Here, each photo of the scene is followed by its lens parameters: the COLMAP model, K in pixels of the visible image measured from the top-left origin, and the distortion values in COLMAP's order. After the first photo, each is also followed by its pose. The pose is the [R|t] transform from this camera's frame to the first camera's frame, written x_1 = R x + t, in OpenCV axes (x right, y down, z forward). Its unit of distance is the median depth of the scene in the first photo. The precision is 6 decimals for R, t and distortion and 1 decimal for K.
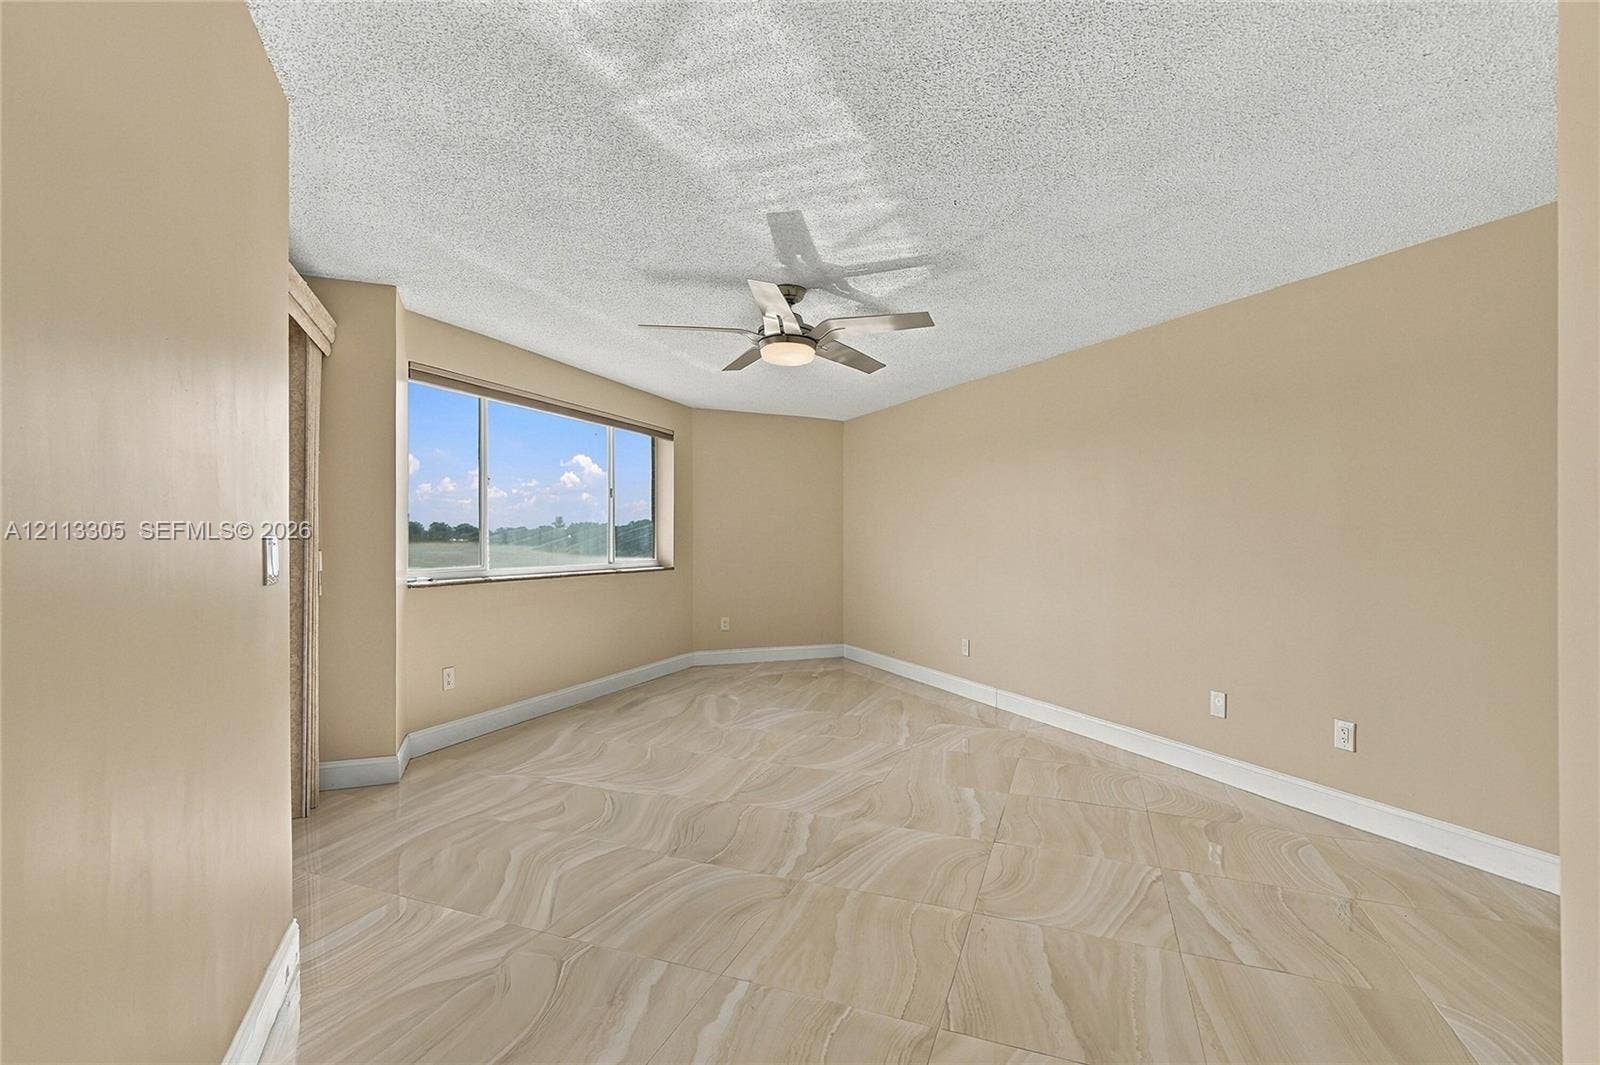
lens RADIAL K [[697.0, 0, 811.2], [0, 697.0, 540.0], [0, 0, 1]] dist [0.001941, 0.000224]
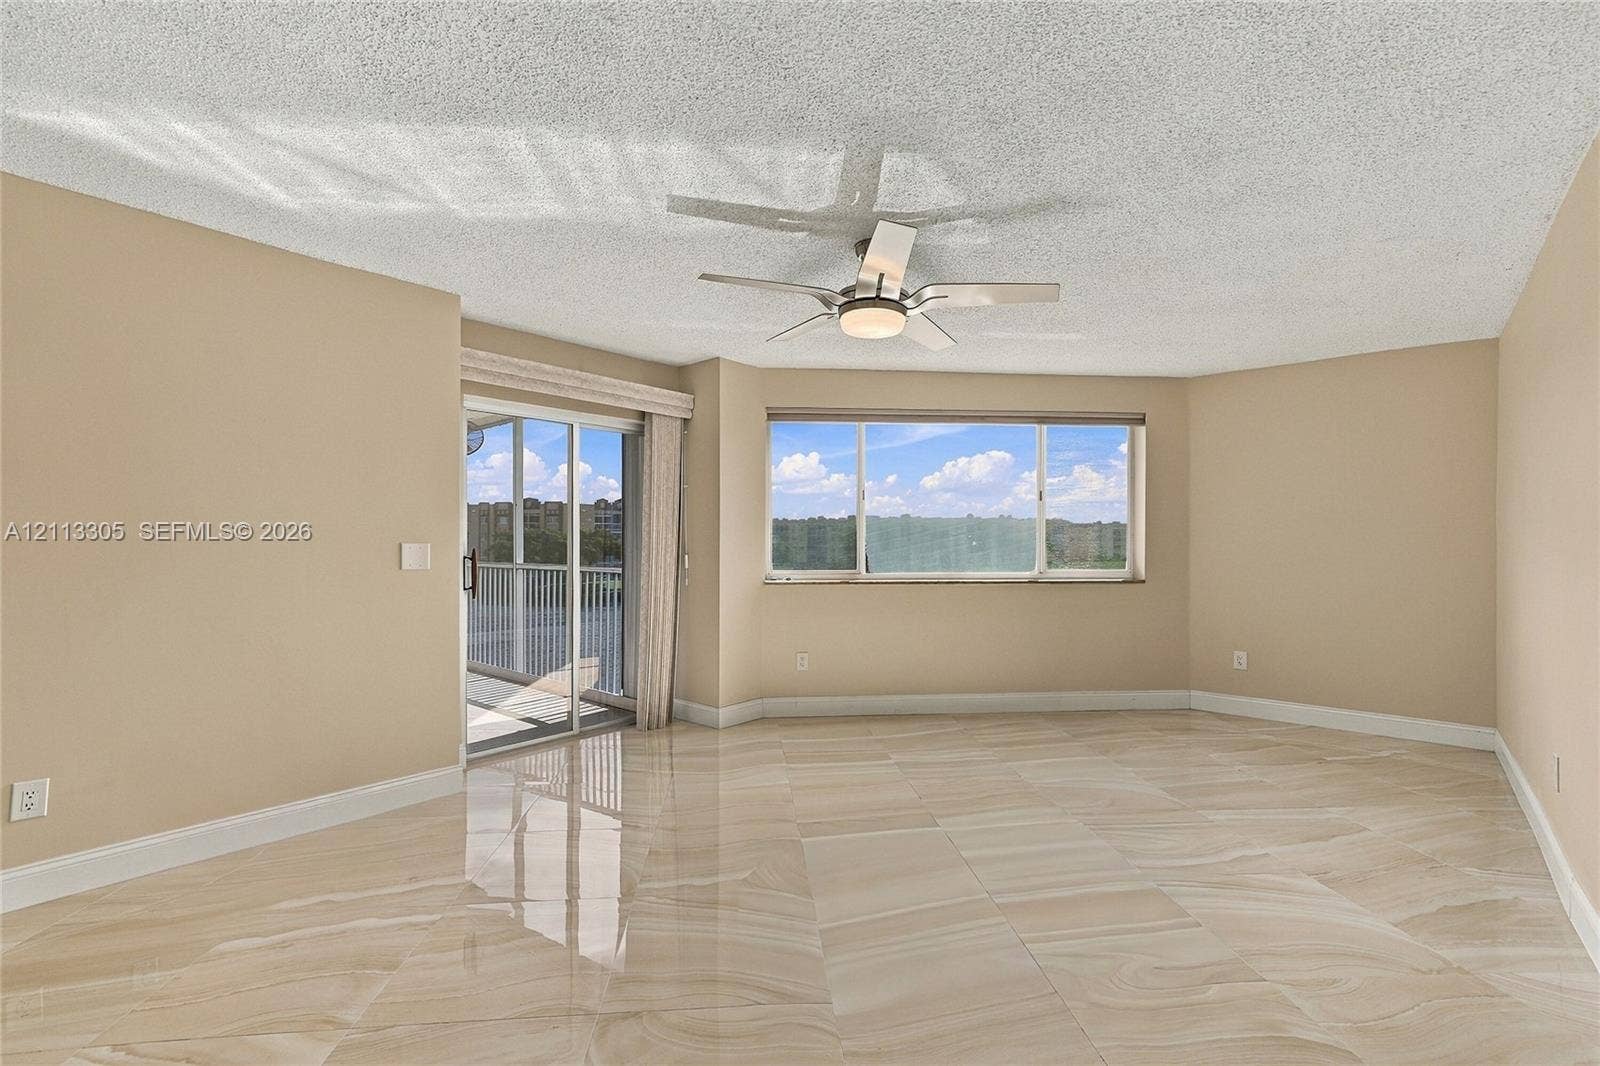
lens RADIAL K [[697.0, 0, 811.2], [0, 697.0, 540.5], [0, 0, 1]] dist [0.001941, 0.000224]
pose [[0.459723, -0.014090, -0.887951, 0.526239], [0.001031, 0.999882, -0.015333, 0.007647], [0.888062, 0.006133, 0.459683, 0.427745]]
